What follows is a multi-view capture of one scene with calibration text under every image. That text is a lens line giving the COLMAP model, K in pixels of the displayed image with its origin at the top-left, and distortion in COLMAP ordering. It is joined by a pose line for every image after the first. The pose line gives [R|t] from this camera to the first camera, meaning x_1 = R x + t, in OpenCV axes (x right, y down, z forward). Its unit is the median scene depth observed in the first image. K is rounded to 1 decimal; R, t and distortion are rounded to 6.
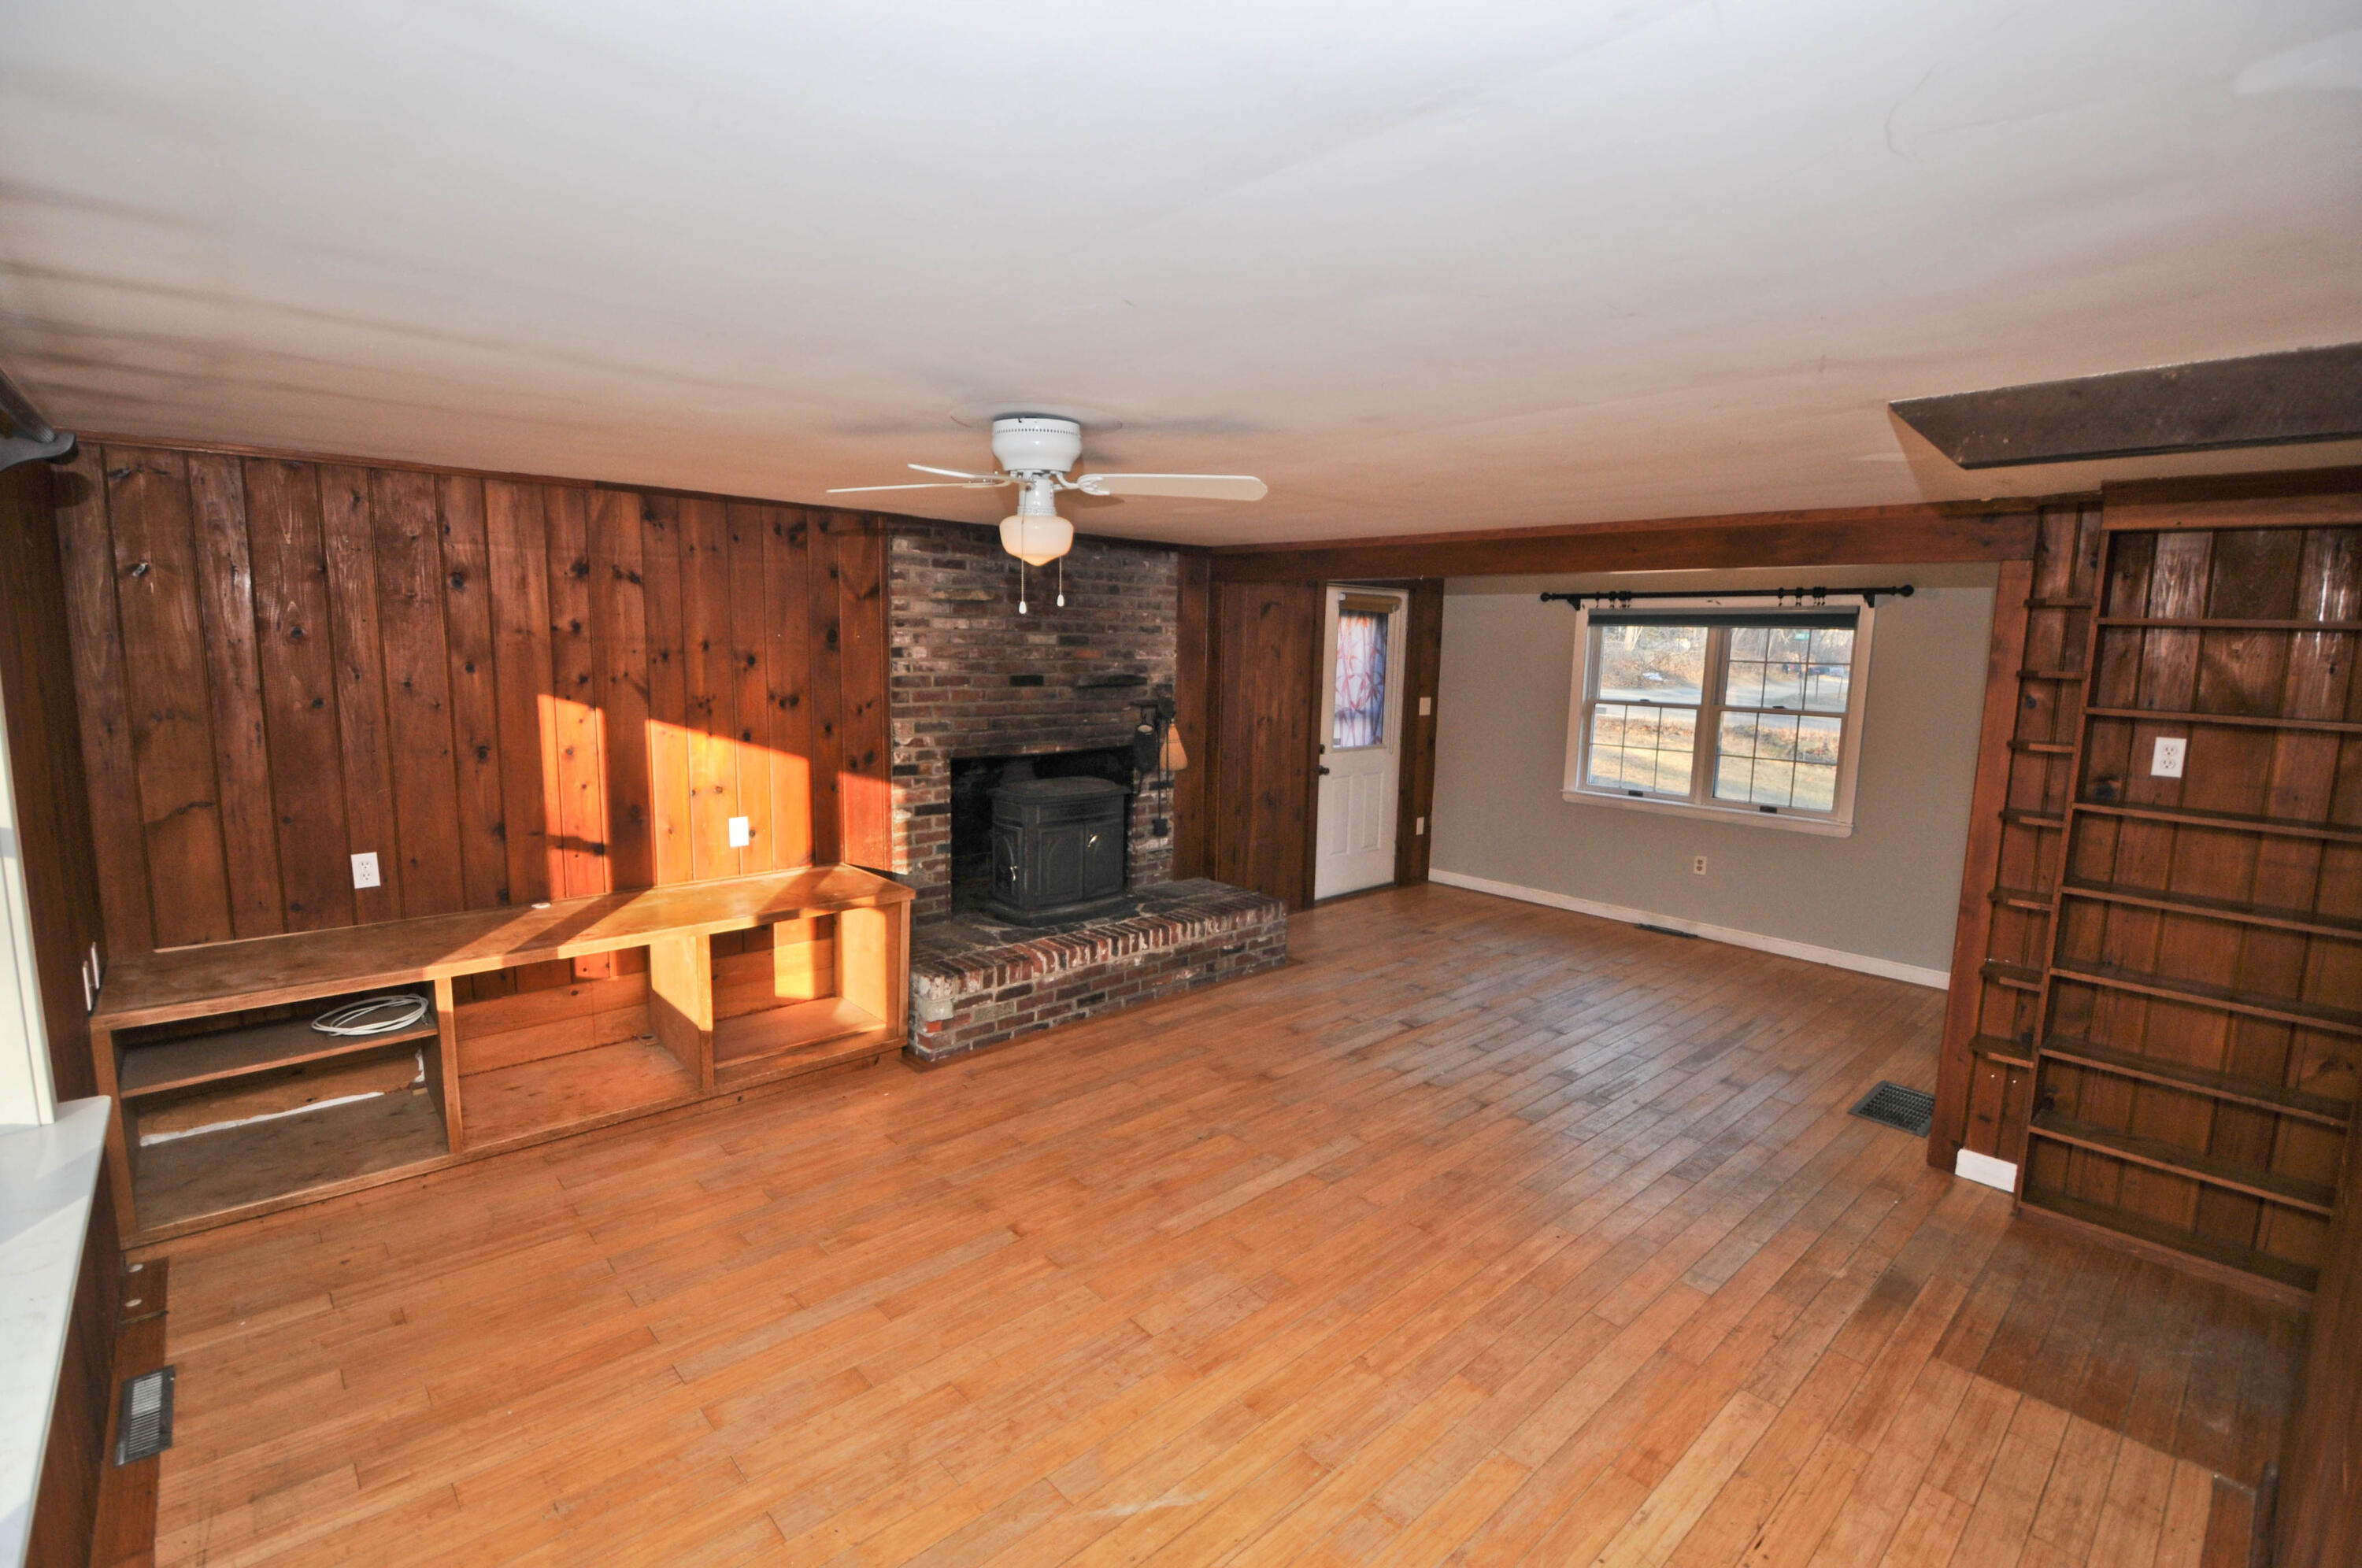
lens RADIAL K [[1034.1, 0, 1118.2], [0, 1034.1, 782.1], [0, 0, 1]] dist [0.024800, -0.027267]
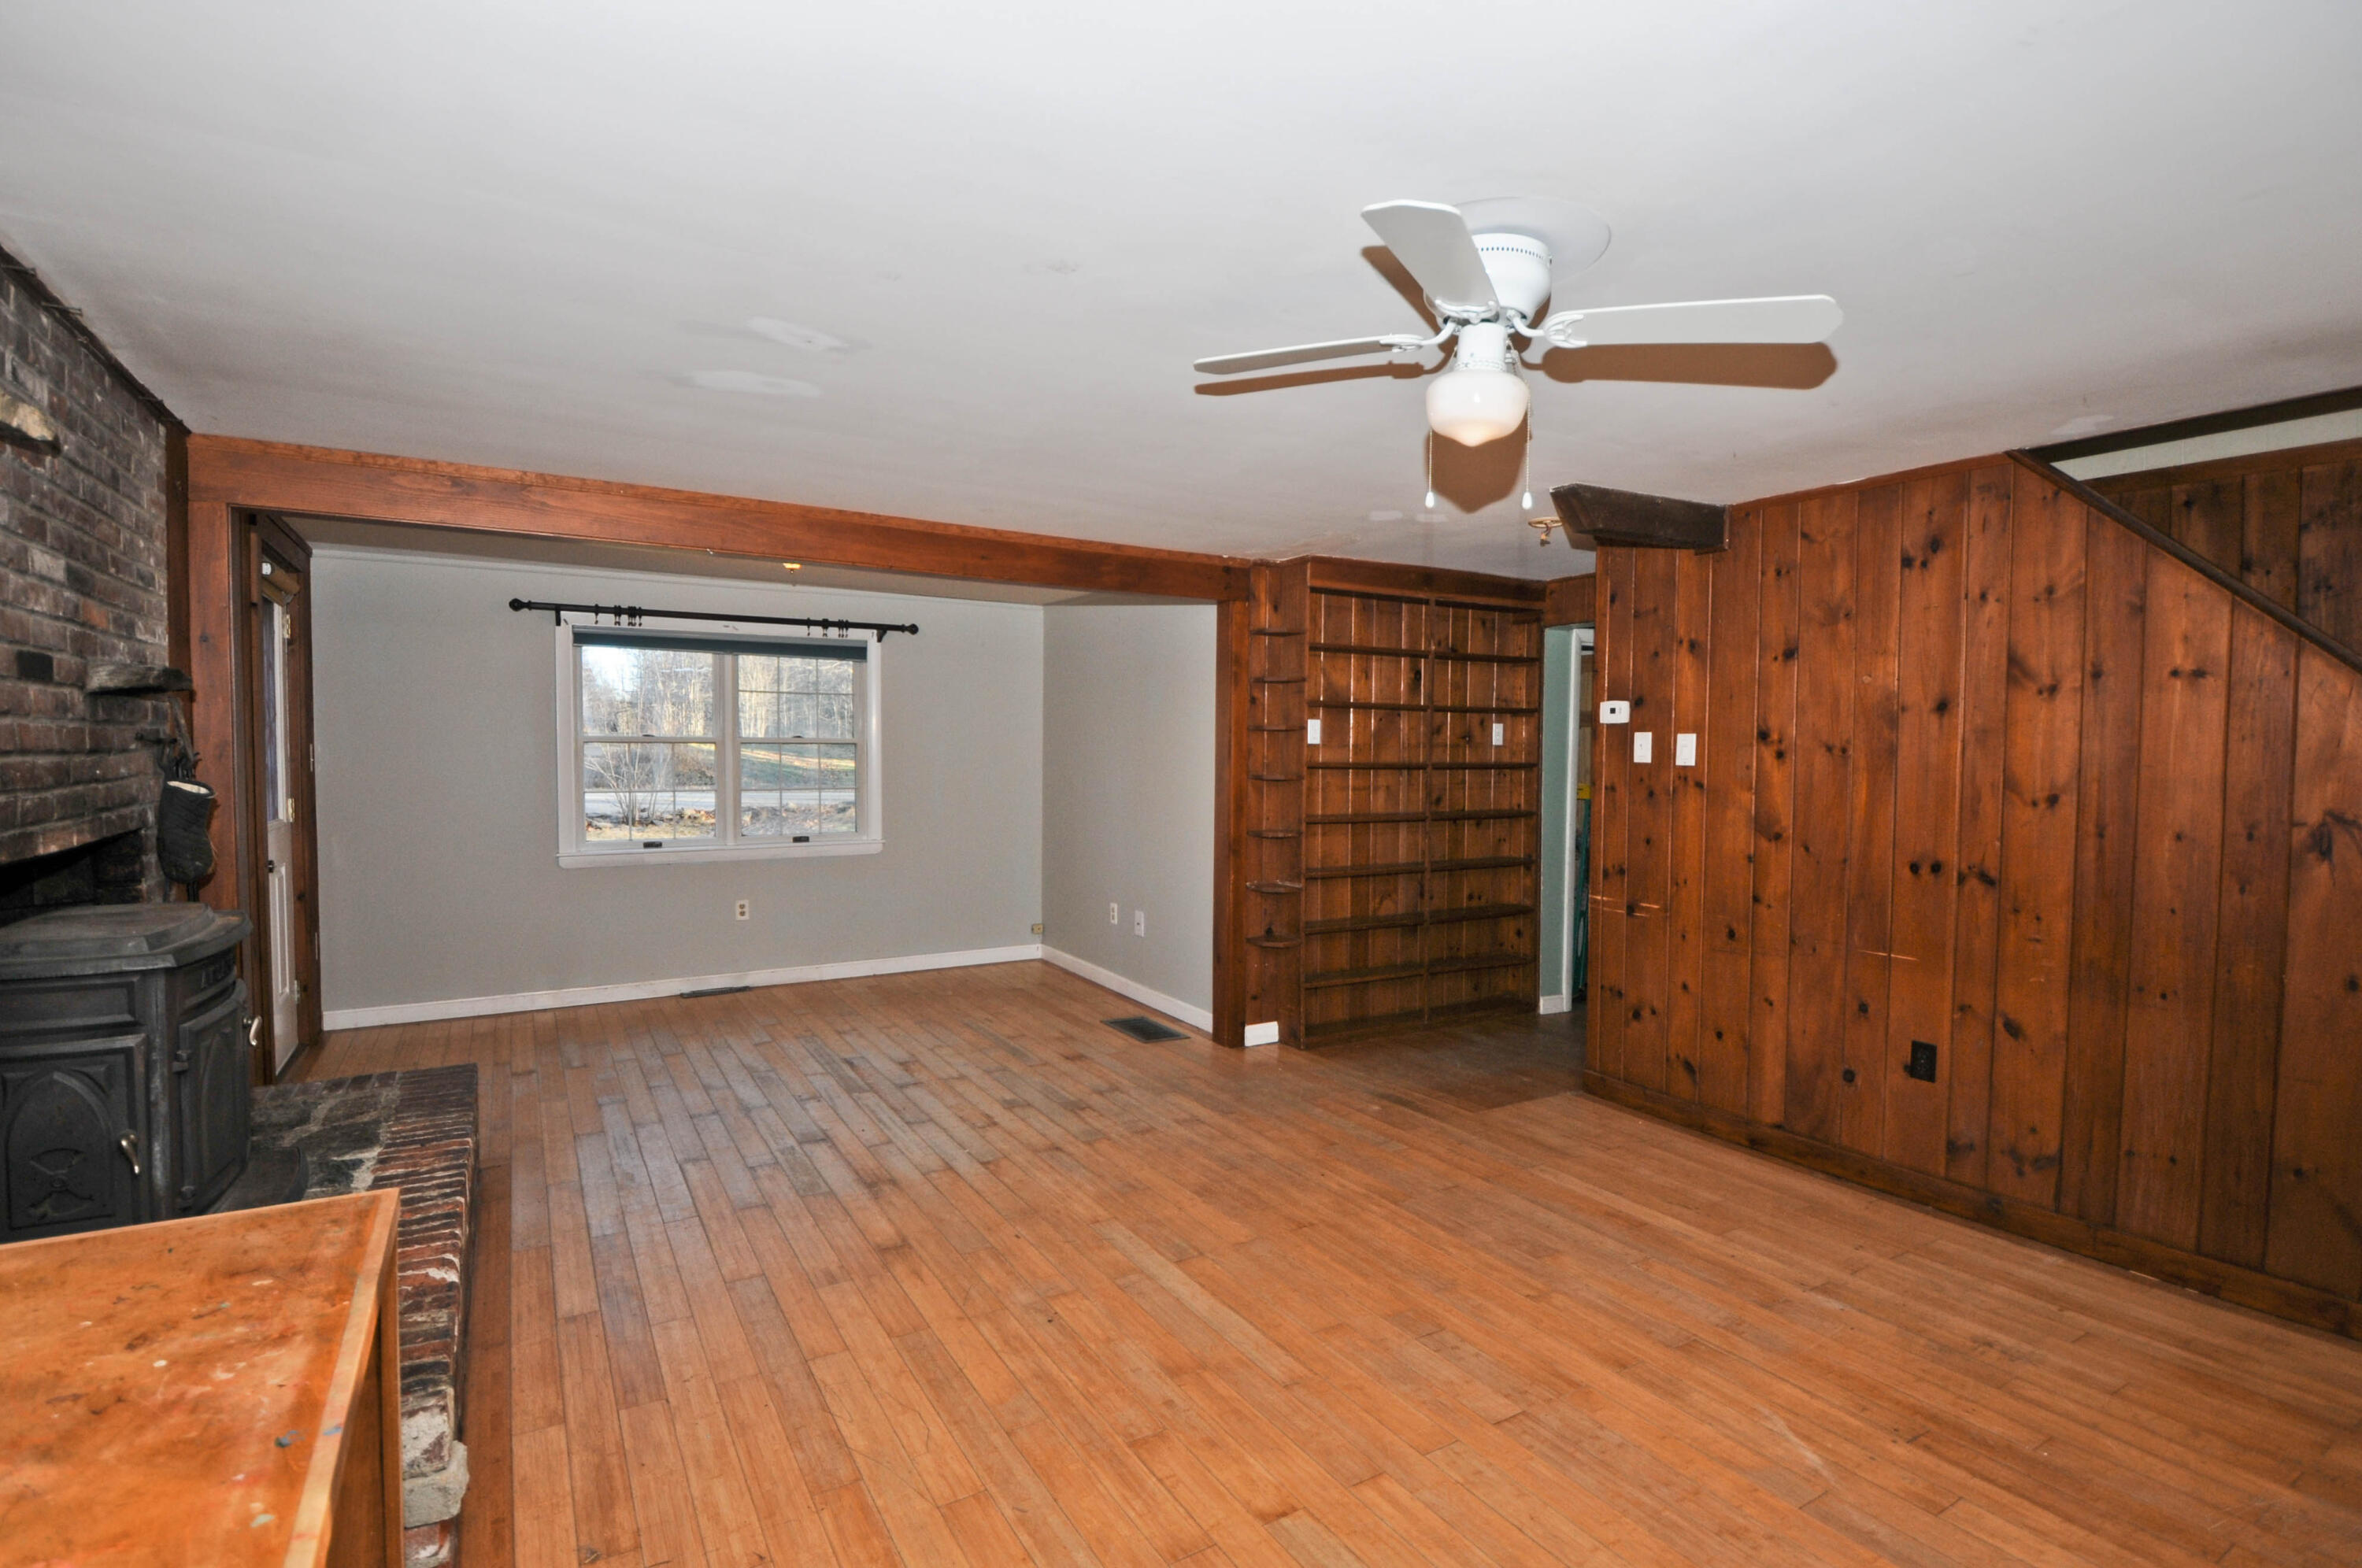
lens RADIAL K [[1129.4, 0, 1171.3], [0, 1129.4, 786.2], [0, 0, 1]] dist [0.028971, -0.047213]
pose [[0.173969, -0.052072, 0.983374, -0.502571], [0.129584, 0.991128, 0.029557, -0.013687], [-0.976188, 0.122288, 0.179173, 0.602698]]
